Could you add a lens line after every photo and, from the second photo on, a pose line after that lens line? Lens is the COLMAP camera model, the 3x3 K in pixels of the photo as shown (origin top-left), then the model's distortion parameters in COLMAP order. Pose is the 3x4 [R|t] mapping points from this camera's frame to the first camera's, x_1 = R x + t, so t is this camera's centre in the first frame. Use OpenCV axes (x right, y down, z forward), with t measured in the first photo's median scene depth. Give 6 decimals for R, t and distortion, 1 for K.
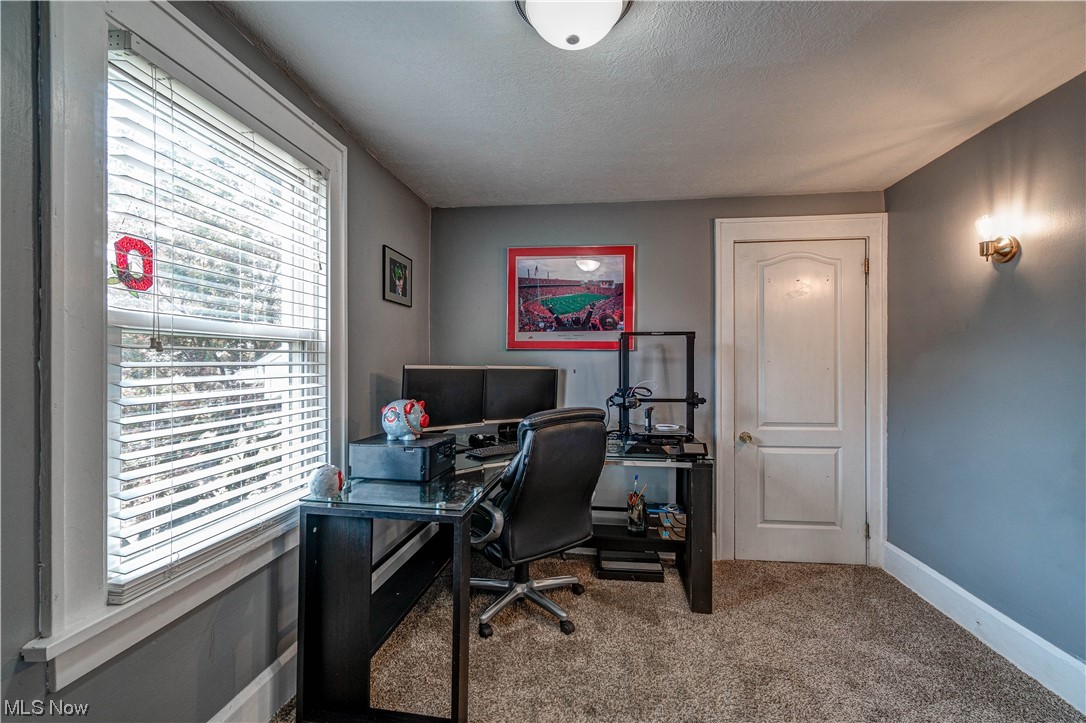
lens RADIAL K [[464.8, 0, 544.3], [0, 464.8, 358.1], [0, 0, 1]] dist [-0.010516, 0.002124]
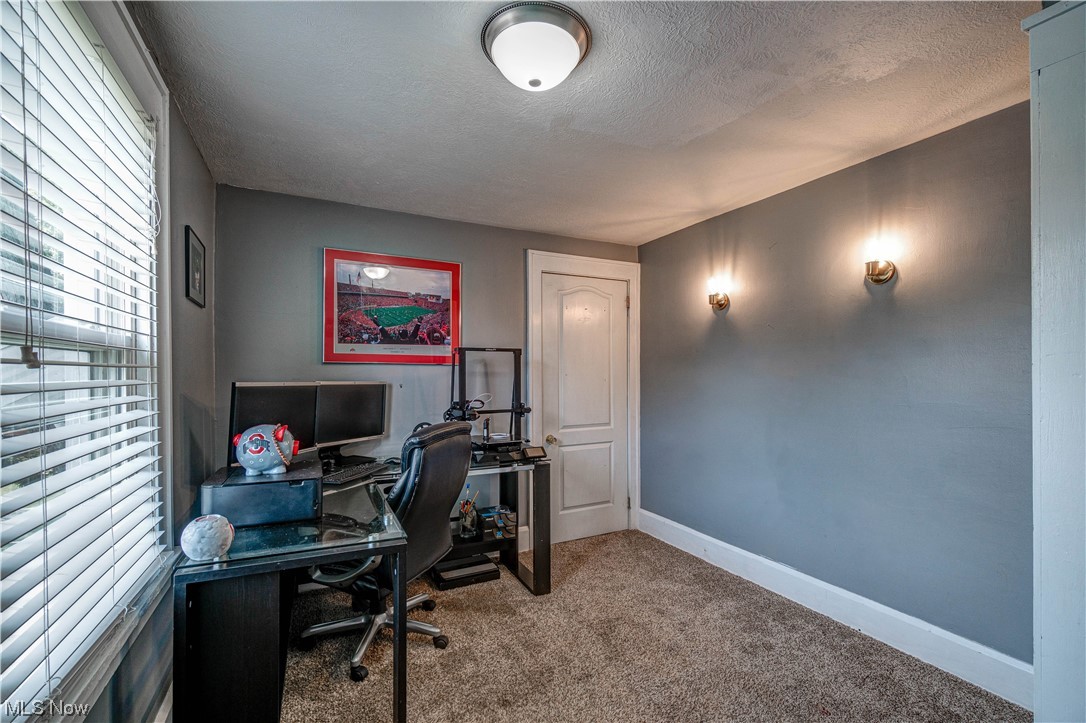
lens RADIAL K [[464.8, 0, 545.6], [0, 464.8, 371.6], [0, 0, 1]] dist [-0.010516, 0.002124]
pose [[0.830380, -0.000648, 0.557197, -0.261819], [-0.000988, 0.999996, 0.002636, -0.005070], [-0.557197, -0.002739, 0.830376, 0.036890]]
